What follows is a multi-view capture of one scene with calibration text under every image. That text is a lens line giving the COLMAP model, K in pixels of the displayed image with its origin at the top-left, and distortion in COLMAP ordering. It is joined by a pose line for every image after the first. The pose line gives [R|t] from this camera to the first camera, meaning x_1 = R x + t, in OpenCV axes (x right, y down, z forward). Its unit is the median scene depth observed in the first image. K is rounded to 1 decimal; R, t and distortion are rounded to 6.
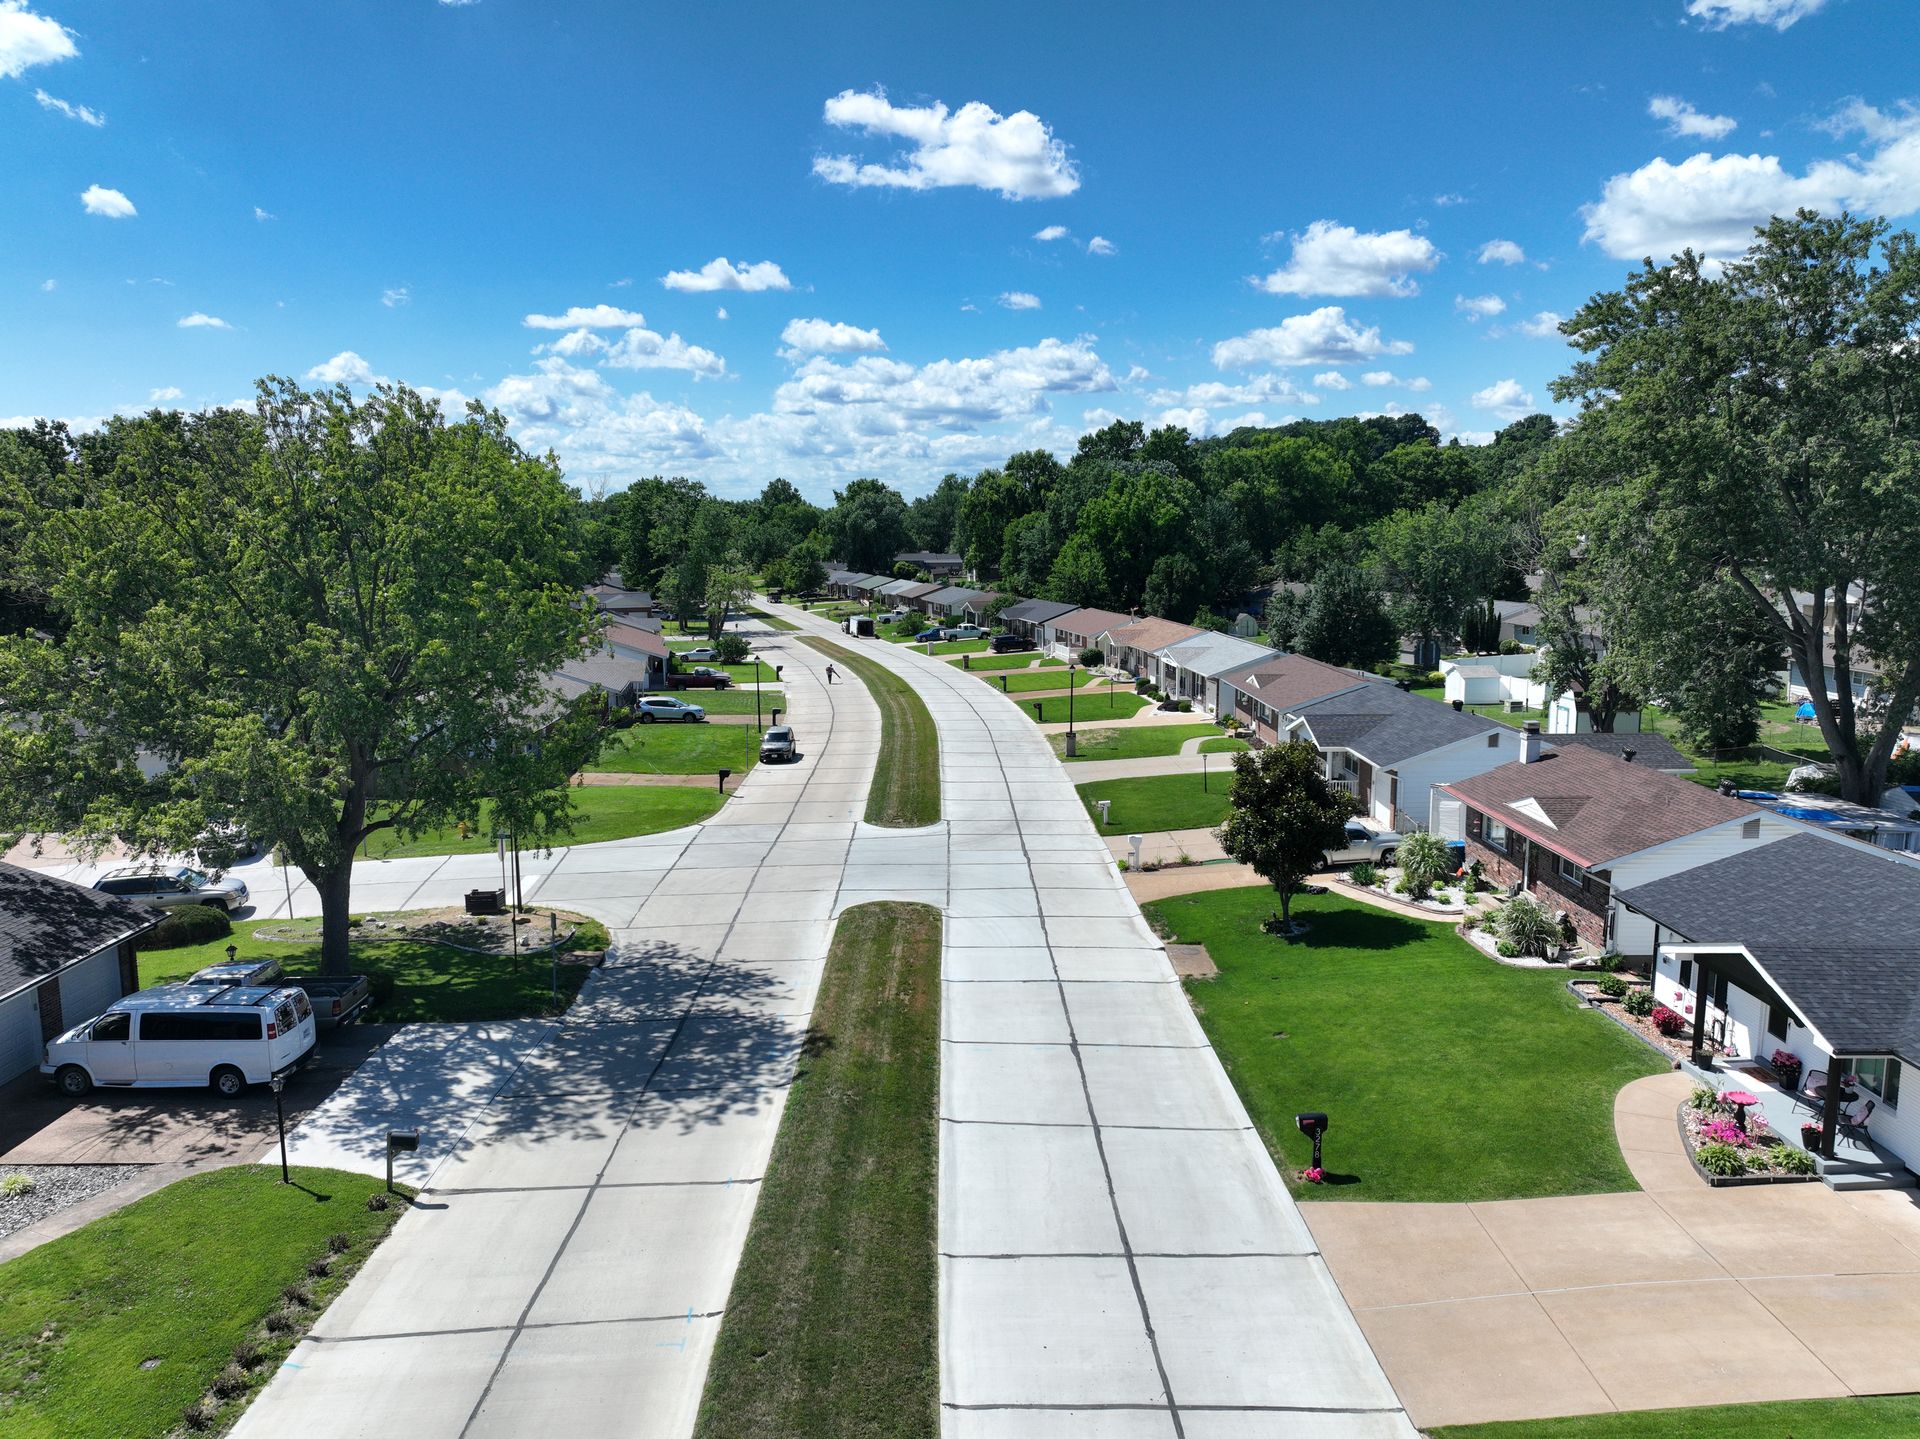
lens RADIAL K [[1357.1, 0, 928.0], [0, 1357.1, 720.3], [0, 0, 1]] dist [-0.004482, -0.001801]
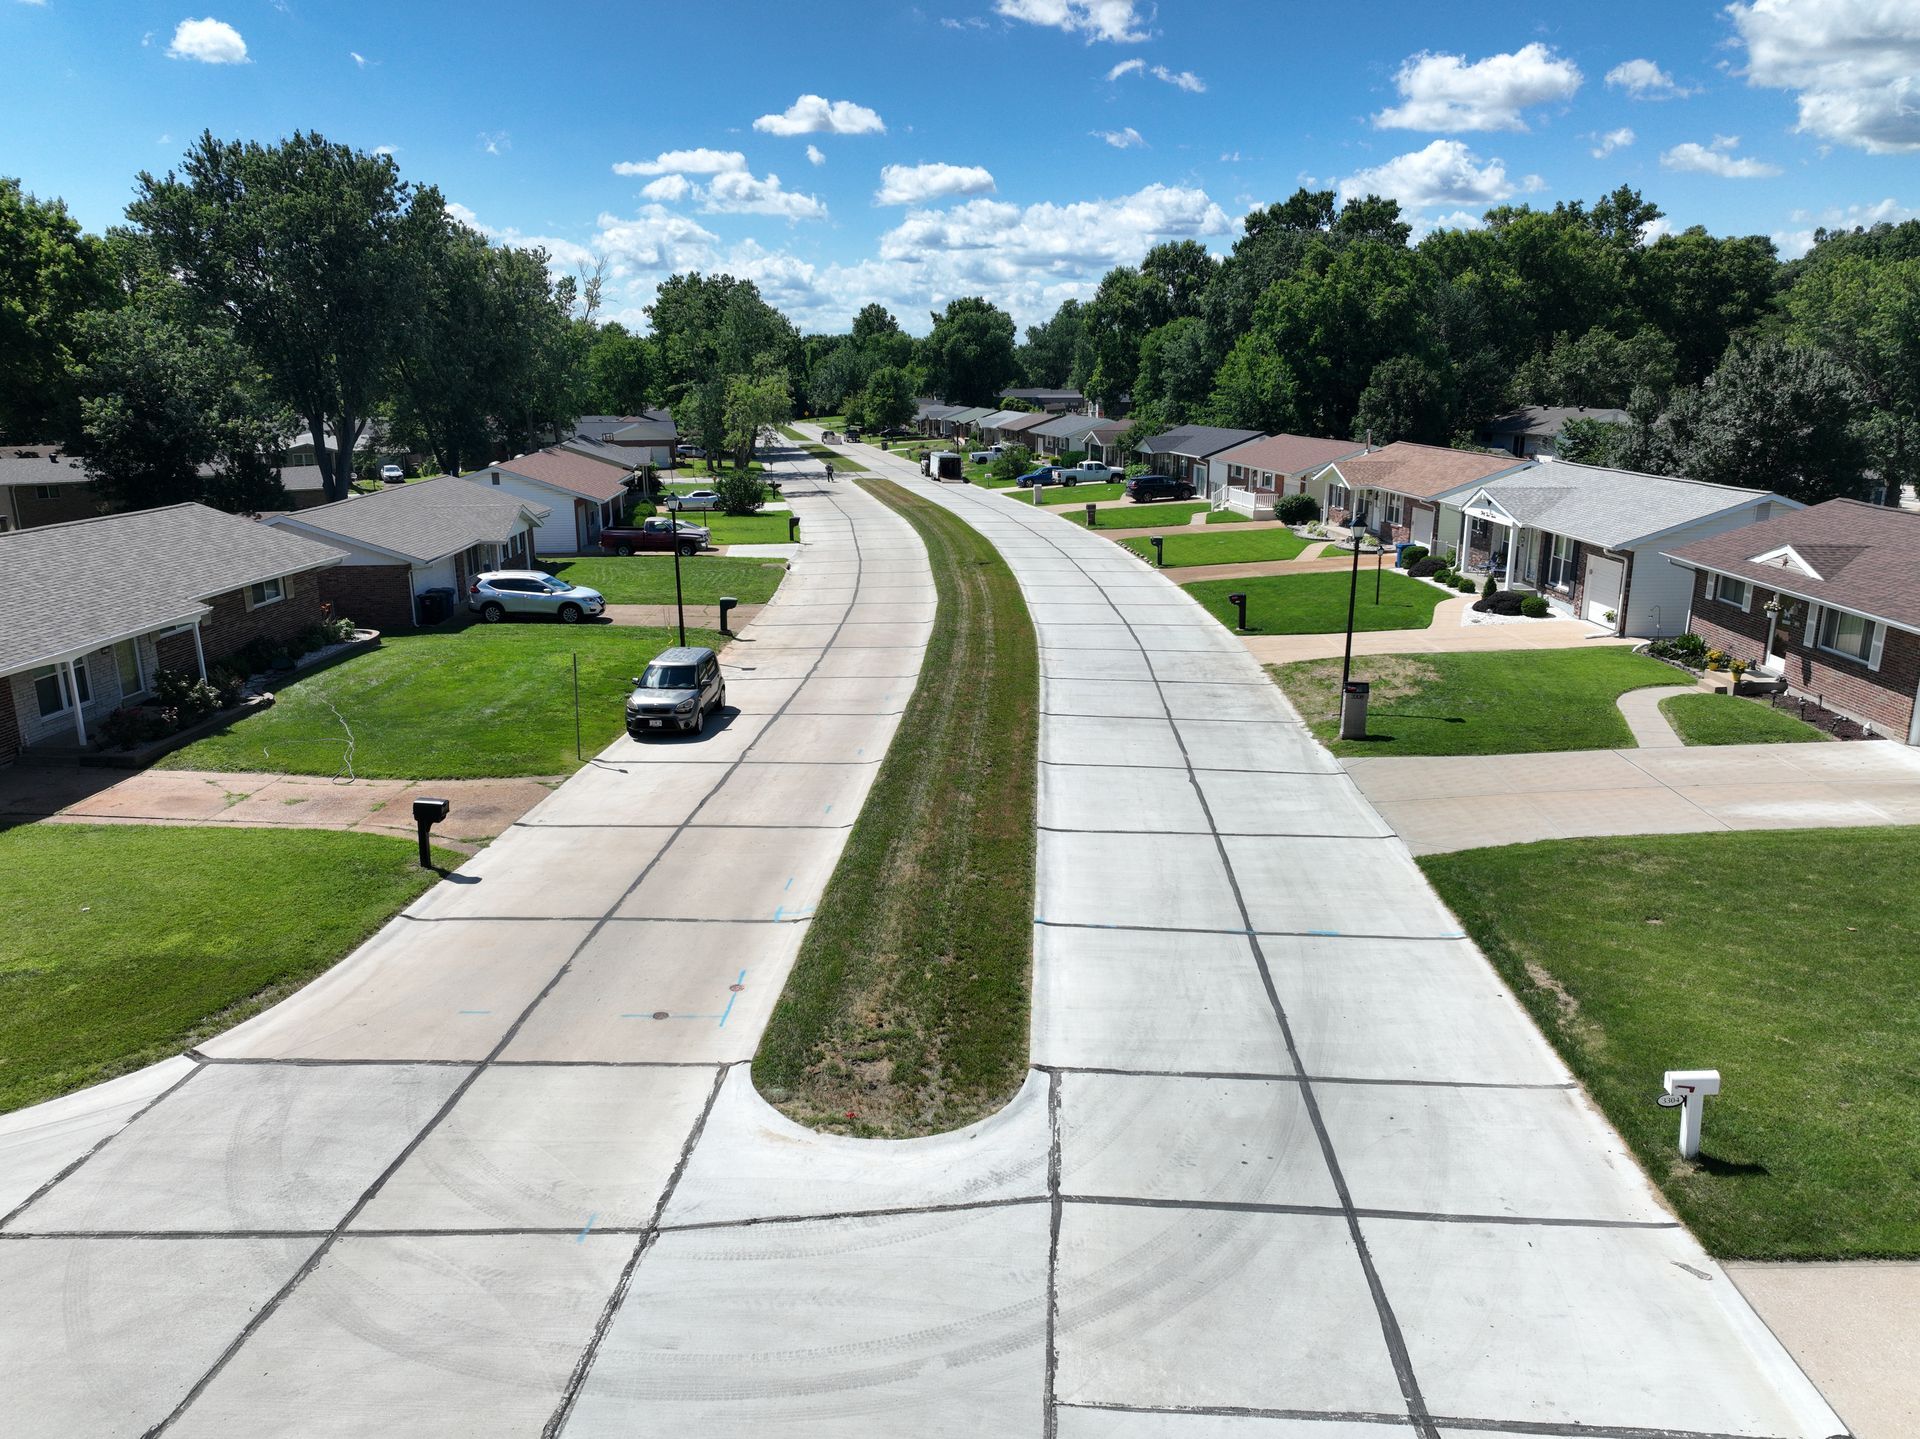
lens RADIAL K [[1357.1, 0, 928.0], [0, 1357.1, 720.3], [0, 0, 1]] dist [-0.004482, -0.001801]
pose [[0.996547, 0.022185, -0.080016, 0.003672], [-0.013699, 0.994369, 0.105082, -0.010297], [0.081897, -0.103623, 0.991239, 0.281054]]
